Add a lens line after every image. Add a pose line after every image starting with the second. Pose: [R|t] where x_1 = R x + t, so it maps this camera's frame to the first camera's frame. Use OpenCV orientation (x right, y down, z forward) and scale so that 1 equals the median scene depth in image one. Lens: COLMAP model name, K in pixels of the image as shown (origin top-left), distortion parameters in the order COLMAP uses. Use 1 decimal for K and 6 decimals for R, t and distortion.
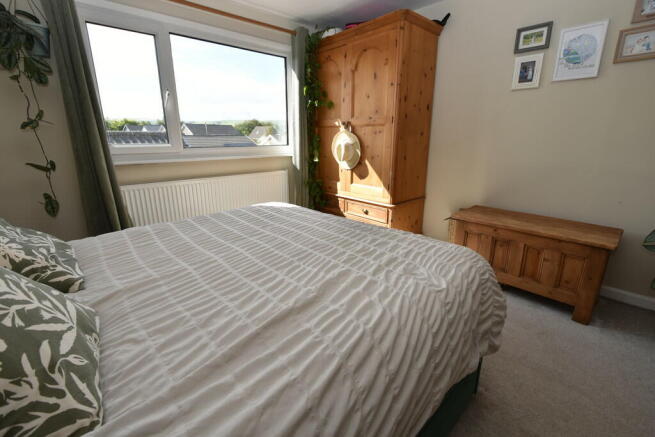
lens RADIAL K [[286.6, 0, 327.6], [0, 286.6, 214.9], [0, 0, 1]] dist [-0.020227, -0.000245]
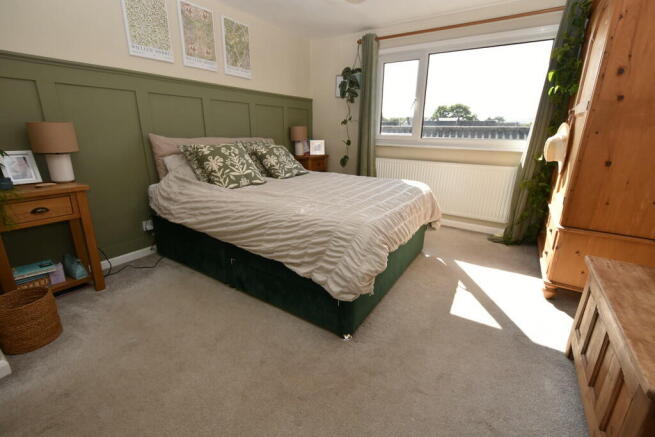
lens RADIAL K [[286.6, 0, 327.7], [0, 286.6, 216.1], [0, 0, 1]] dist [-0.020227, -0.000245]
pose [[0.251715, 0.277134, -0.927274, 0.856541], [-0.268216, 0.940570, 0.208298, -0.051514], [0.929892, 0.196278, 0.311087, 0.259414]]
